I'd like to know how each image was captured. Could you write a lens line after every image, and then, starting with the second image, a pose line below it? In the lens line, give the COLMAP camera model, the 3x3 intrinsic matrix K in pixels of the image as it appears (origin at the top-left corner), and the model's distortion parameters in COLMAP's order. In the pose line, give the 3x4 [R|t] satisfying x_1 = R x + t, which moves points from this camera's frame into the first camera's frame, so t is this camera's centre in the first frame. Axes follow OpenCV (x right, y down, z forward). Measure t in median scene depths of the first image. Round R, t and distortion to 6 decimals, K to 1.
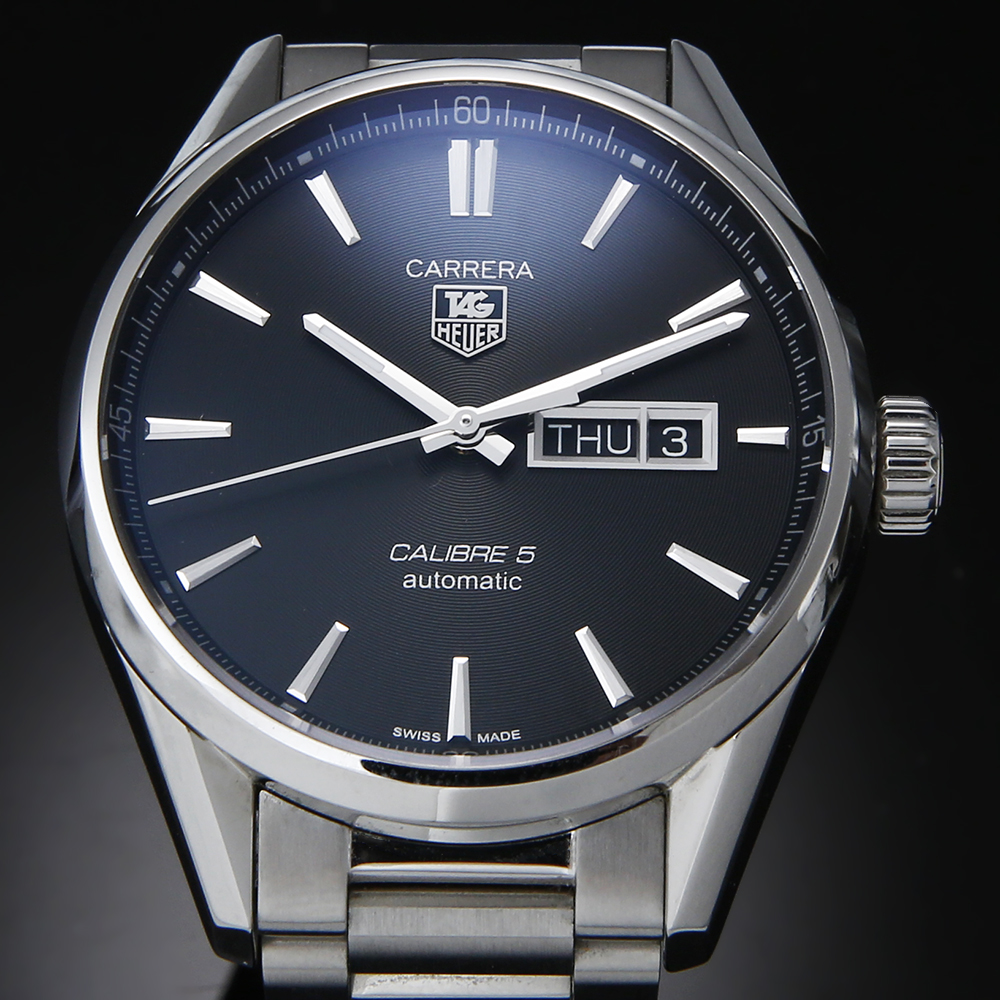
lens RADIAL K [[5360.1, 0, 547.2], [0, 5360.1, 499.6], [0, 0, 1]] dist [0.709386, 3.942354]
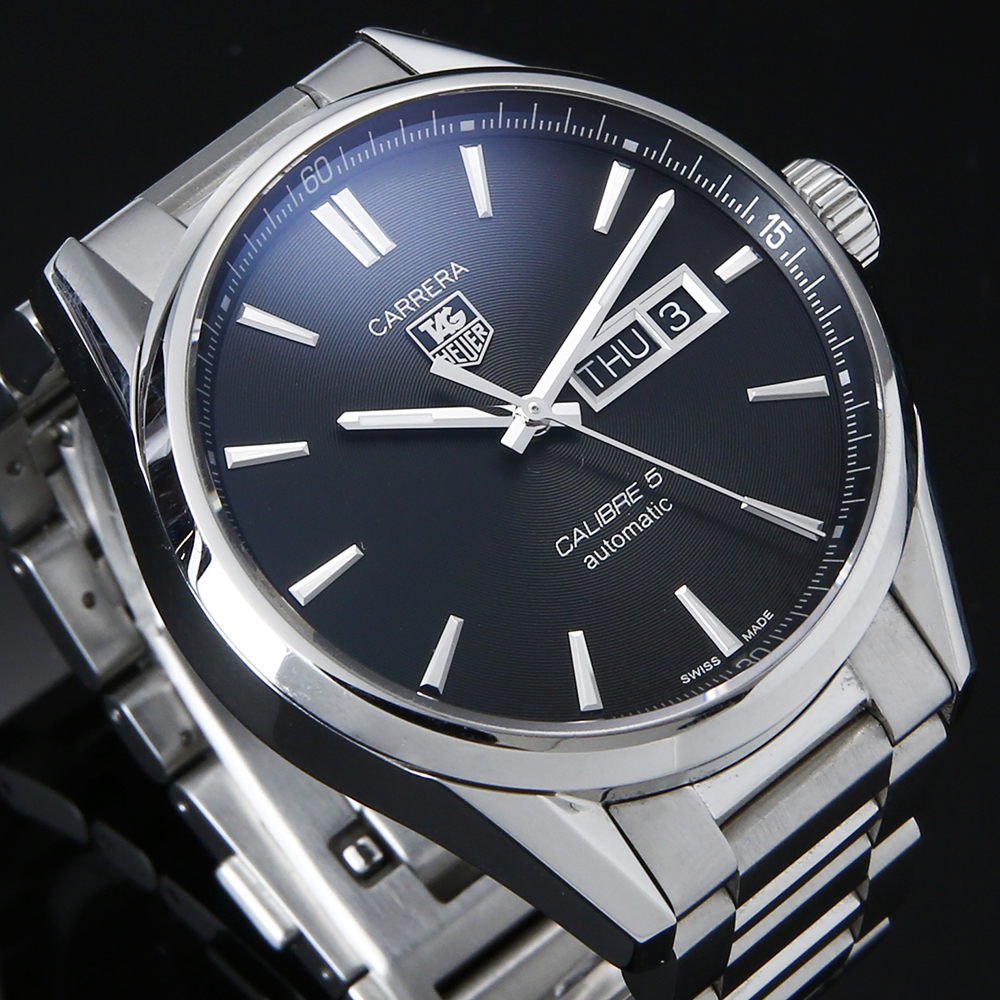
lens RADIAL K [[5360.1, 0, 547.2], [0, 5360.1, 499.6], [0, 0, 1]] dist [0.709386, 3.942354]
pose [[0.727003, -0.573305, 0.377873, -0.411659], [0.570997, 0.810430, 0.131016, -0.133600], [-0.381352, 0.120515, 0.916541, 0.051358]]
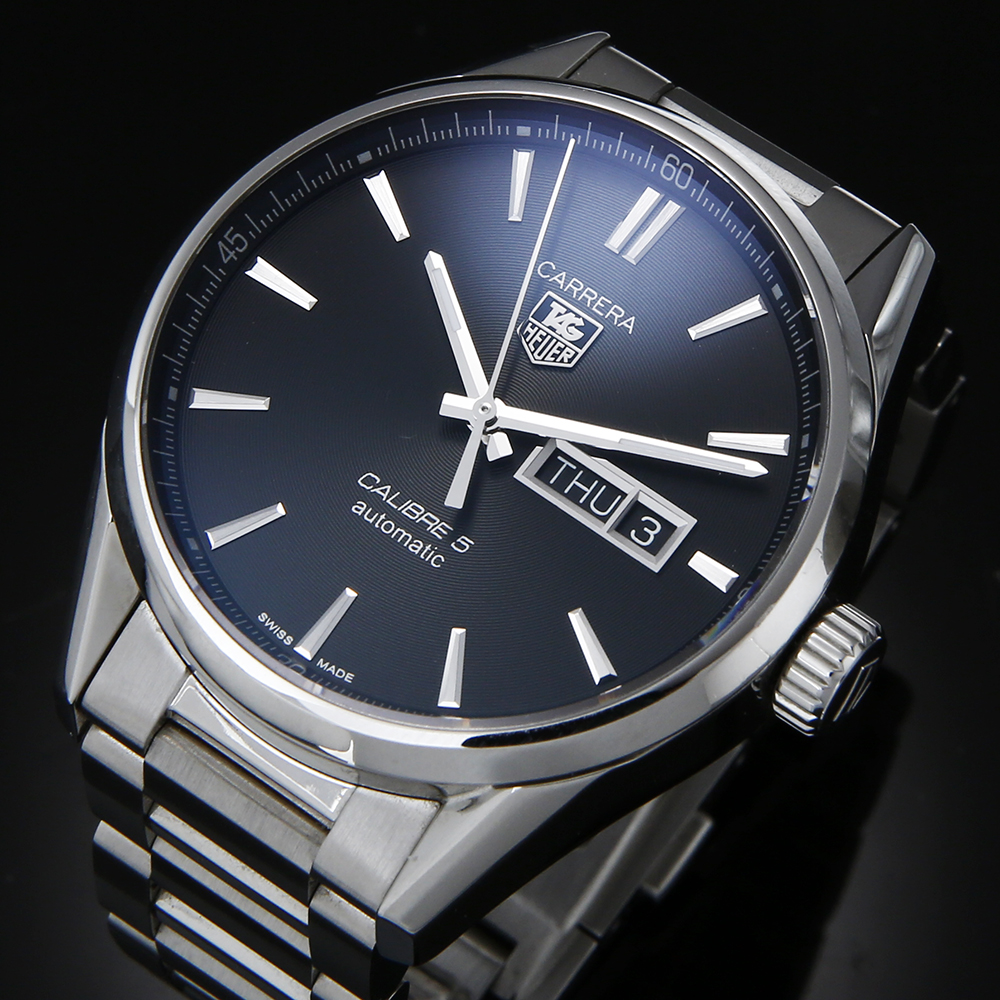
lens RADIAL K [[5360.1, 0, 547.2], [0, 5360.1, 499.6], [0, 0, 1]] dist [0.709386, 3.942354]
pose [[0.806908, 0.519847, -0.280461, 0.299657], [-0.522726, 0.849558, 0.070769, -0.080315], [0.275057, 0.089500, 0.957253, -0.011714]]
